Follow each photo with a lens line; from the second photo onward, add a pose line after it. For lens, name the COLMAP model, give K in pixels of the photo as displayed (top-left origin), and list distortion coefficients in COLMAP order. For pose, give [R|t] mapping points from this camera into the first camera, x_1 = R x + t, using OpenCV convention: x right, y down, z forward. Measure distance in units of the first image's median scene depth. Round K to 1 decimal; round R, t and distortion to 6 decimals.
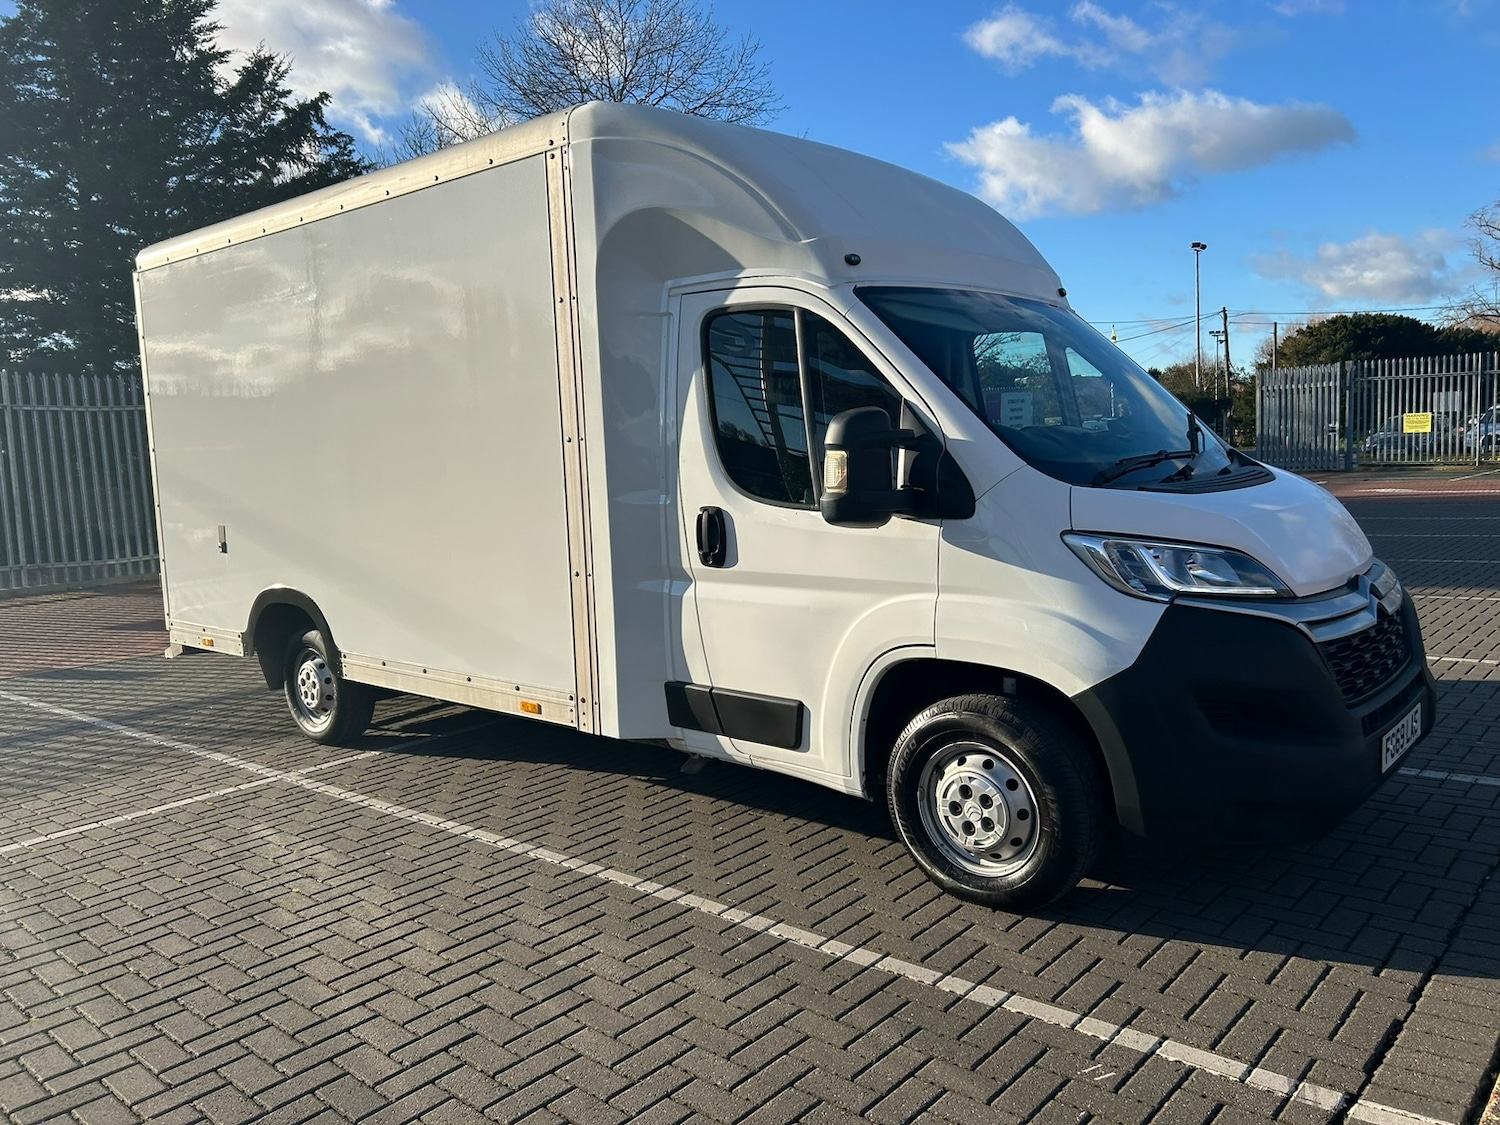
lens RADIAL K [[1124.8, 0, 743.2], [0, 1124.8, 561.0], [0, 0, 1]] dist [0.046597, -0.039575]
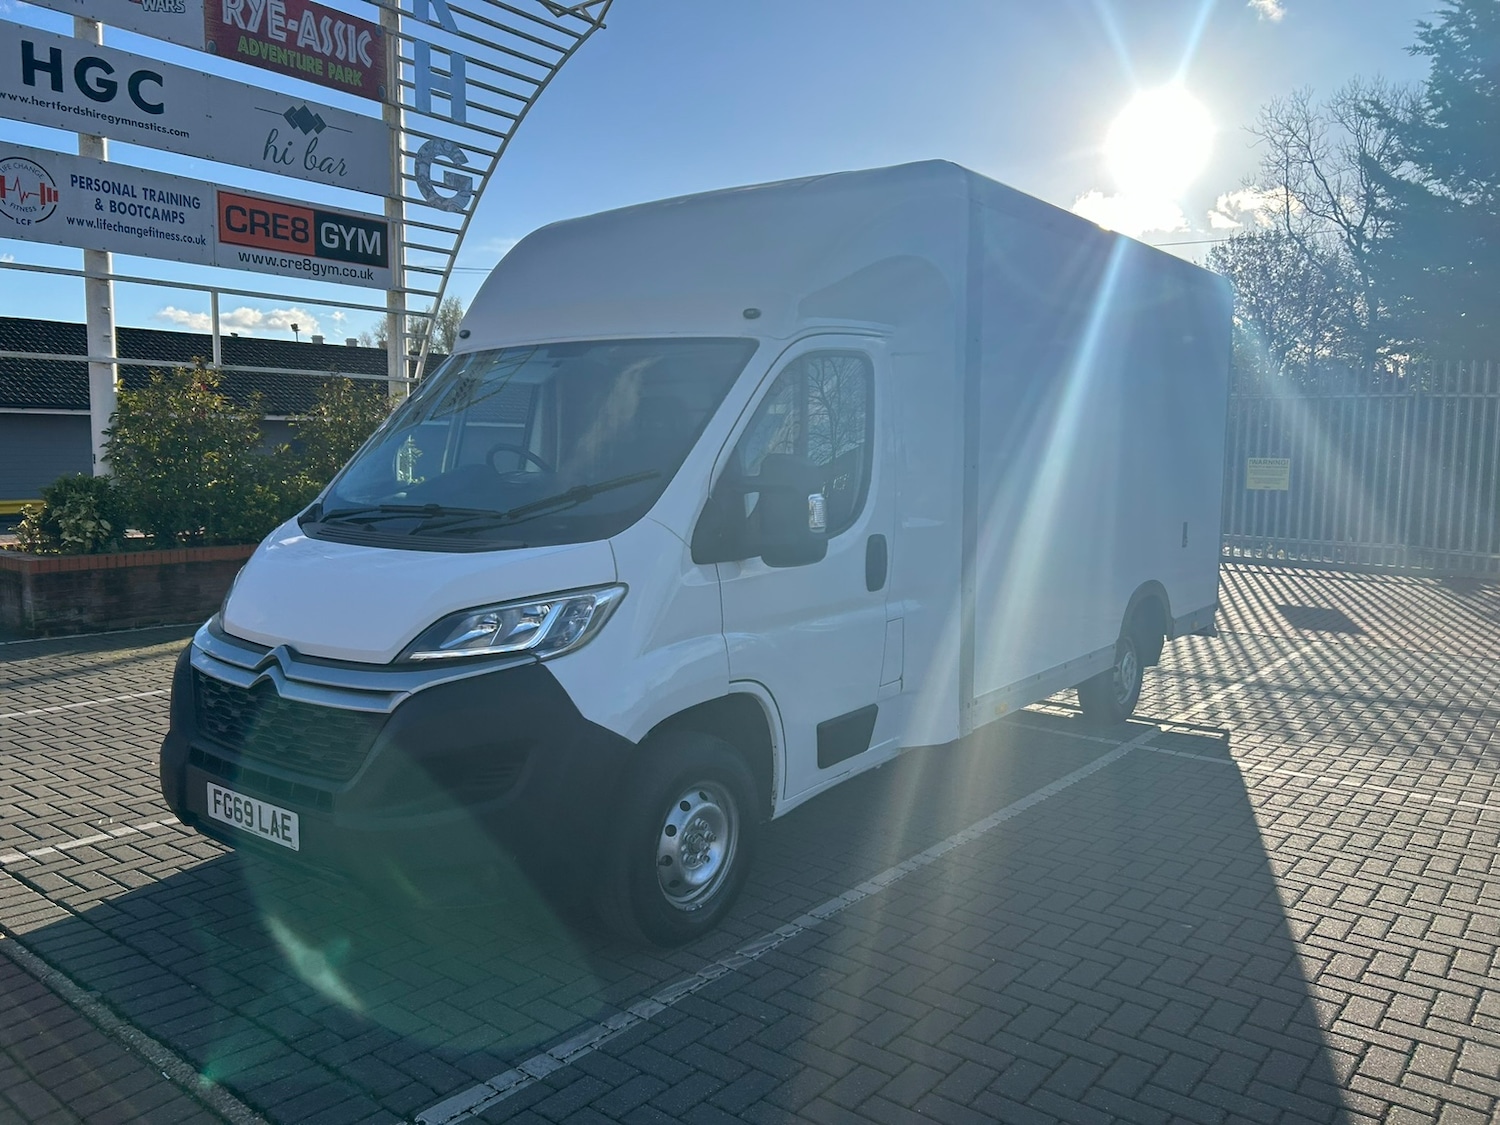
lens RADIAL K [[1128.2, 0, 735.0], [0, 1128.2, 554.5], [0, 0, 1]] dist [0.041230, -0.033235]
pose [[0.047775, 0.137342, -0.989371, 1.252521], [-0.111786, 0.985015, 0.131339, -0.194028], [0.992583, 0.104323, 0.062412, 1.090381]]
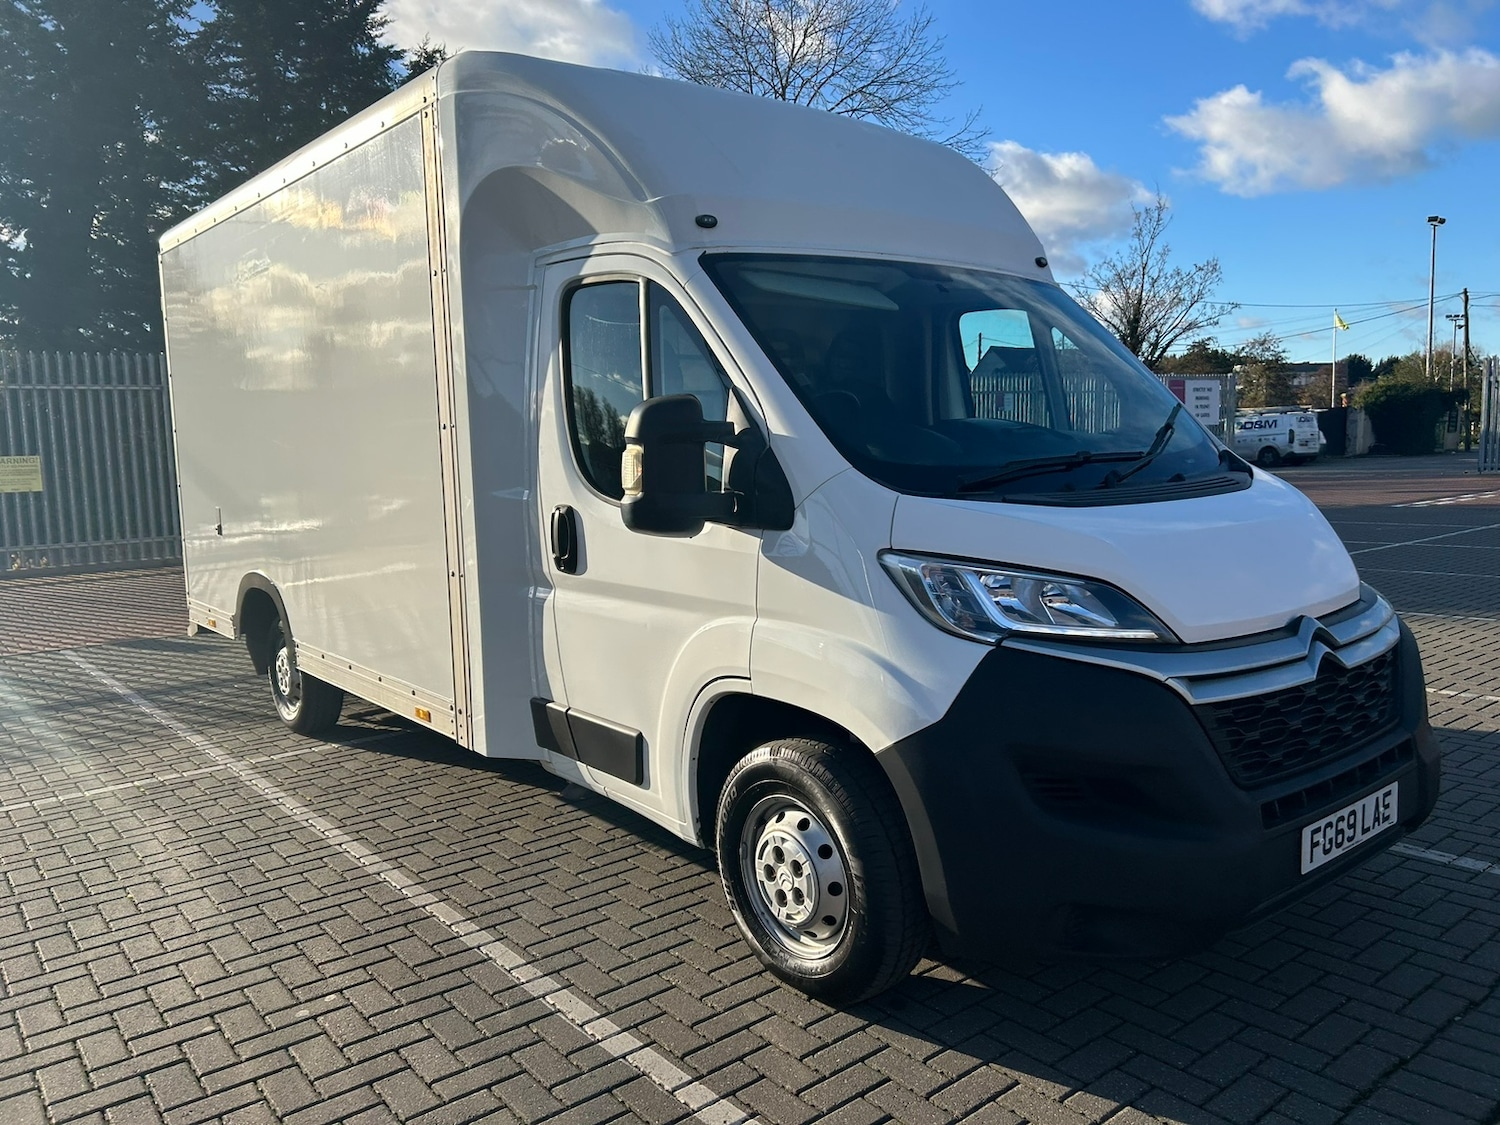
lens RADIAL K [[1124.8, 0, 740.4], [0, 1124.8, 566.7], [0, 0, 1]] dist [0.046597, -0.039575]
pose [[0.984929, 0.035663, -0.169240, 0.240963], [-0.032899, 0.999276, 0.019108, -0.019616], [0.169799, -0.013252, 0.985390, 0.135986]]
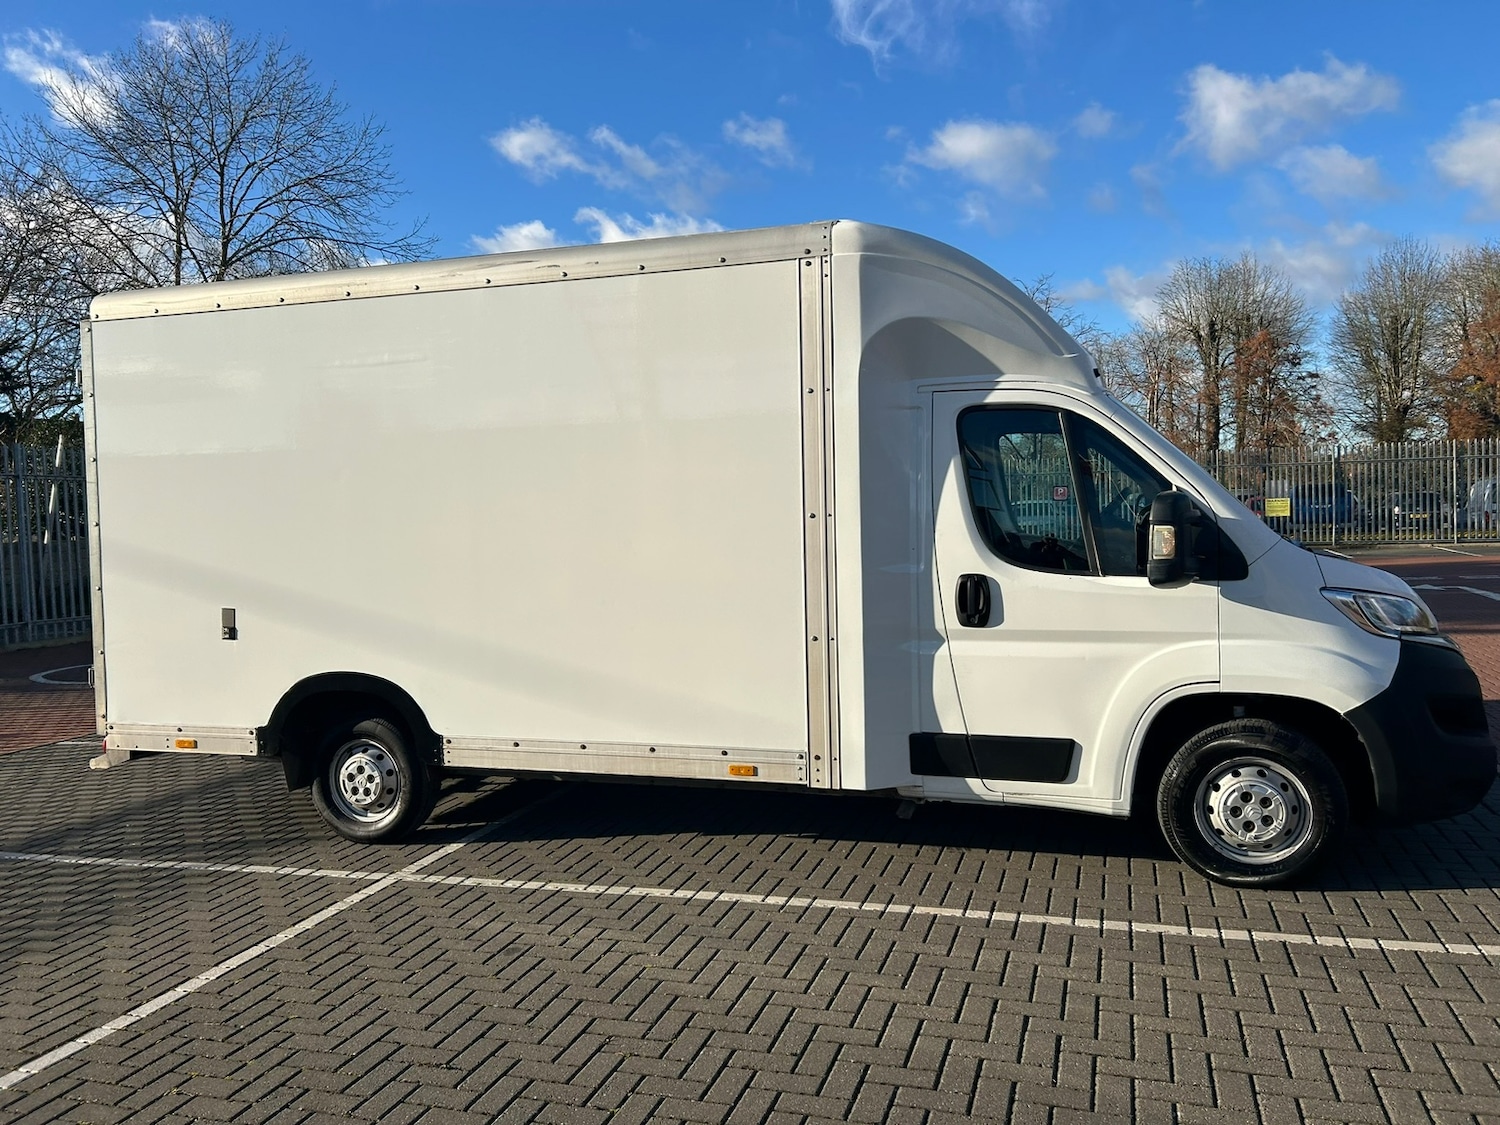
lens RADIAL K [[1124.8, 0, 734.2], [0, 1124.8, 547.7], [0, 0, 1]] dist [0.046597, -0.039575]
pose [[0.918520, 0.002321, 0.395367, -0.657172], [0.032749, 0.996100, -0.081930, 0.010341], [-0.394016, 0.088202, 0.914862, 0.034659]]
